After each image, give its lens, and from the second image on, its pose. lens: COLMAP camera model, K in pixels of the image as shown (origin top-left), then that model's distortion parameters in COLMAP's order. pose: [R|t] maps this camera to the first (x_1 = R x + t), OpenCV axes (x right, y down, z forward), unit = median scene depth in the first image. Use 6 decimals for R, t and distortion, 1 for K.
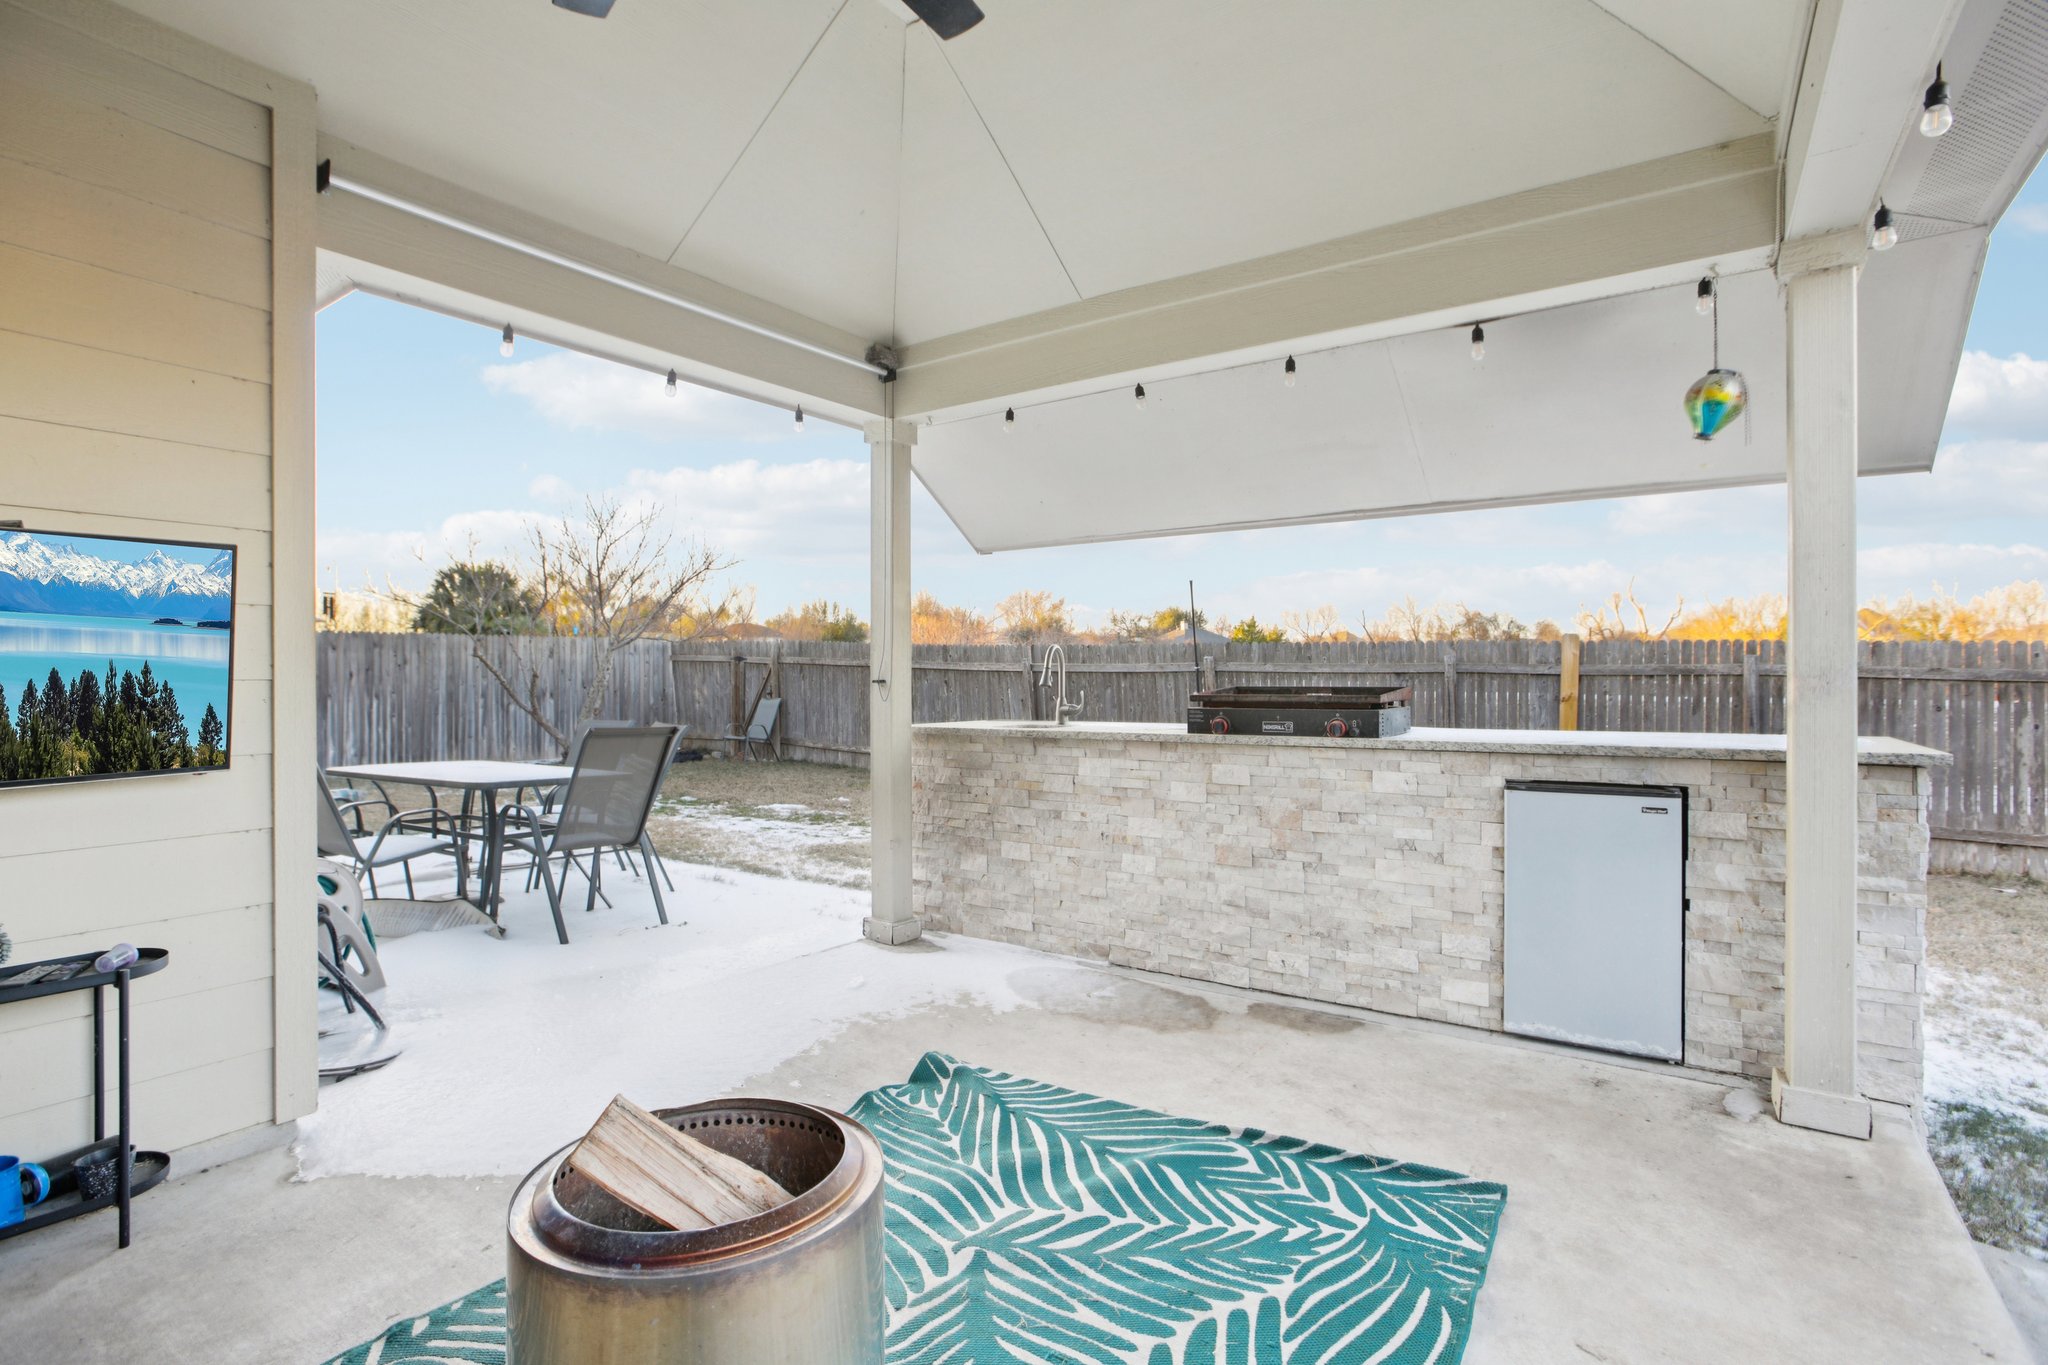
lens RADIAL K [[962.6, 0, 1014.3], [0, 962.6, 680.1], [0, 0, 1]] dist [-0.069257, 0.037595]
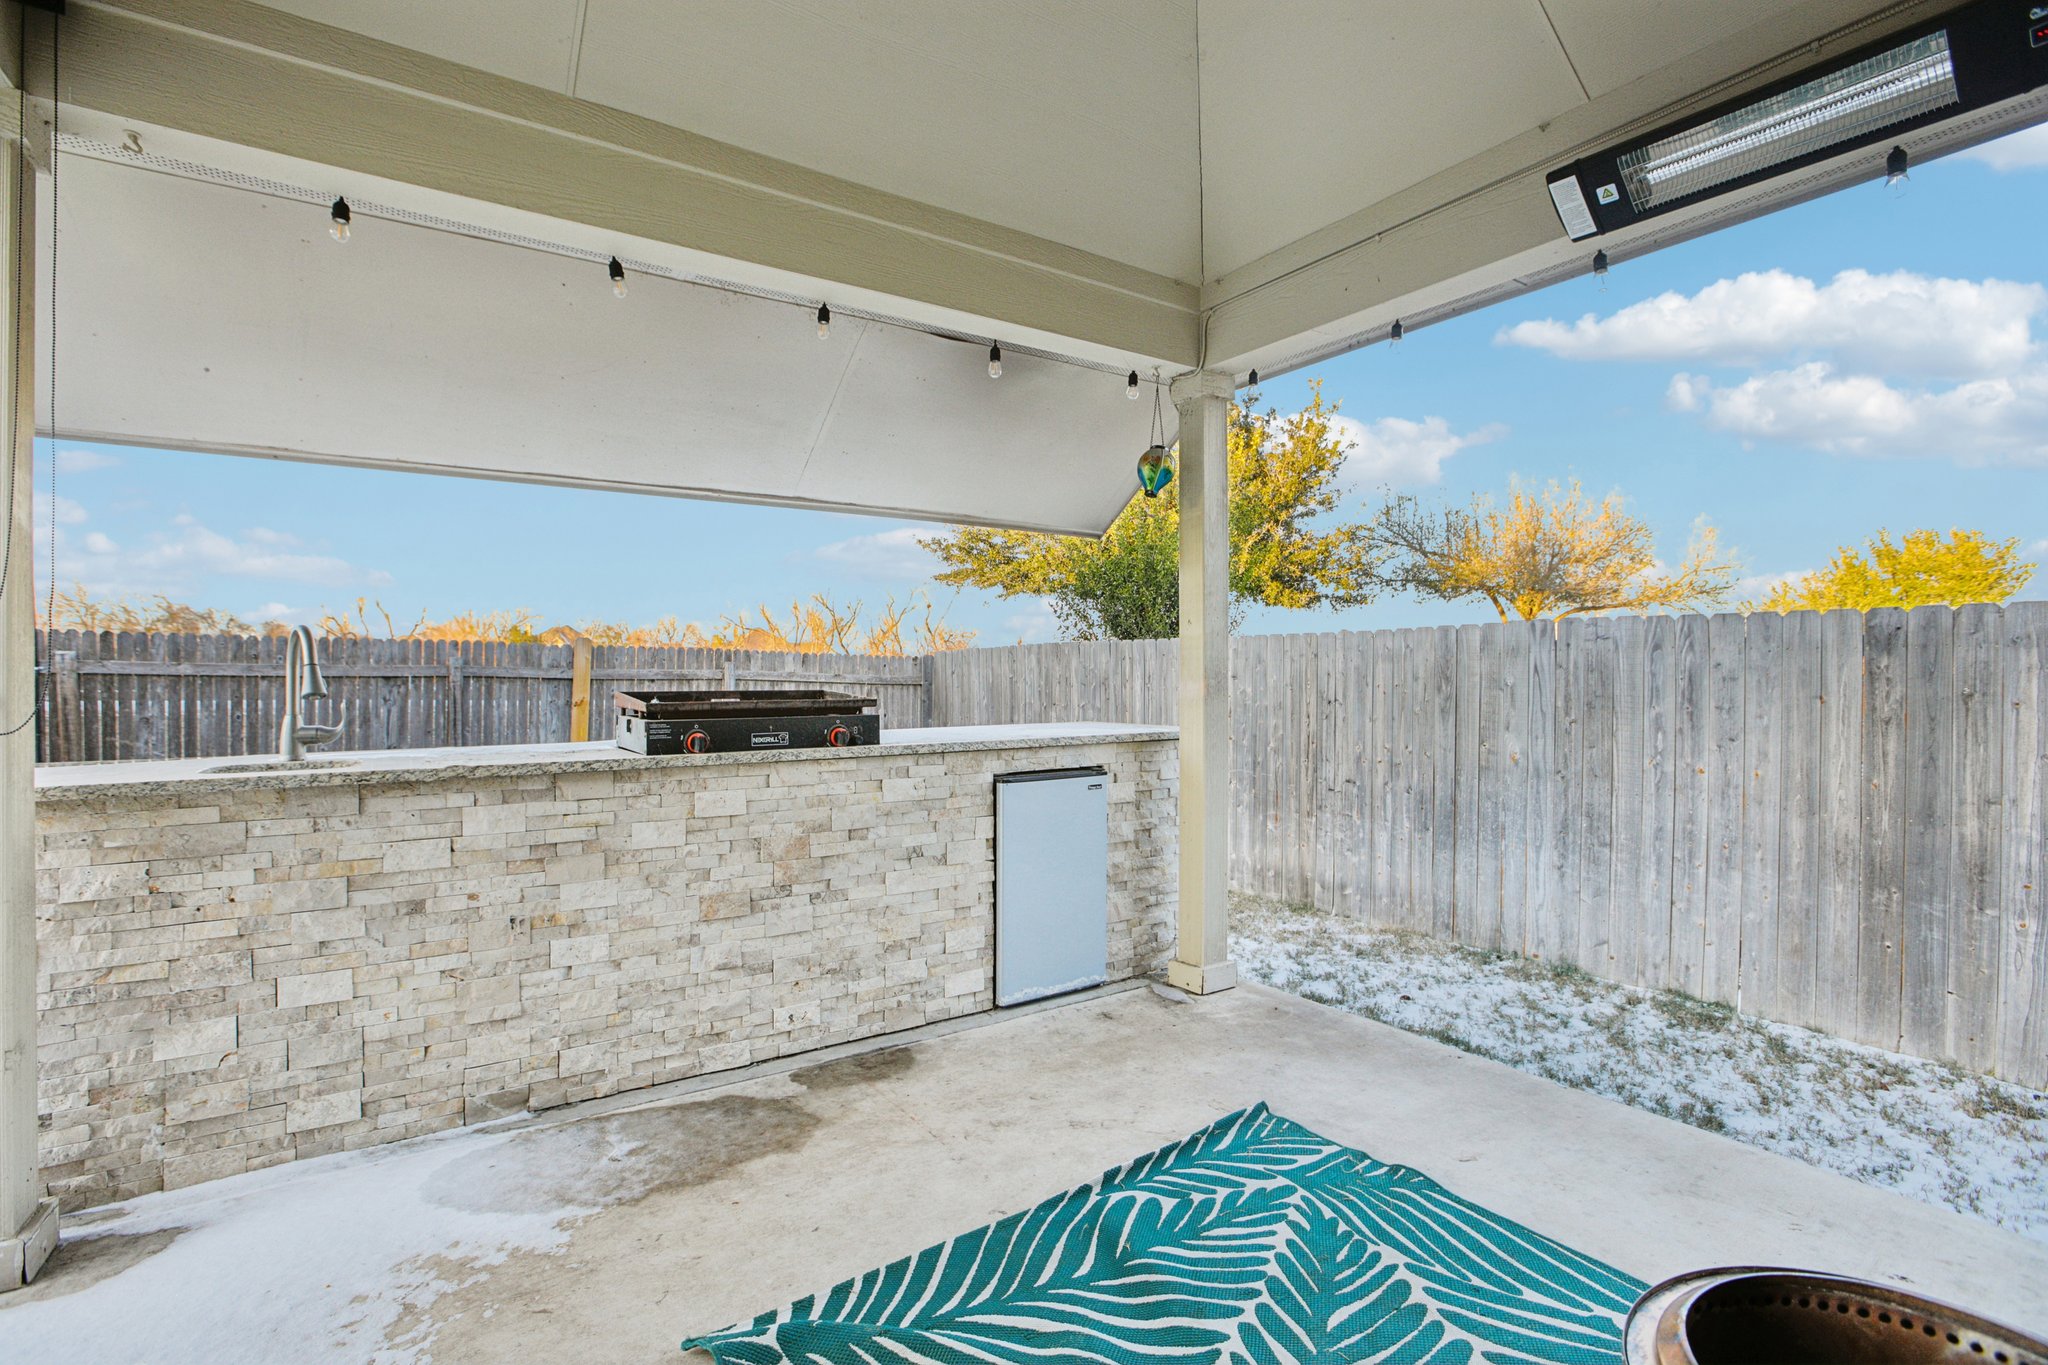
lens RADIAL K [[962.6, 0, 1014.3], [0, 962.6, 680.1], [0, 0, 1]] dist [-0.069257, 0.037595]
pose [[0.367902, 0.000804, 0.929864, -0.436181], [0.004797, 0.999985, -0.002762, 0.000627], [-0.929852, 0.005477, 0.367893, 0.511668]]
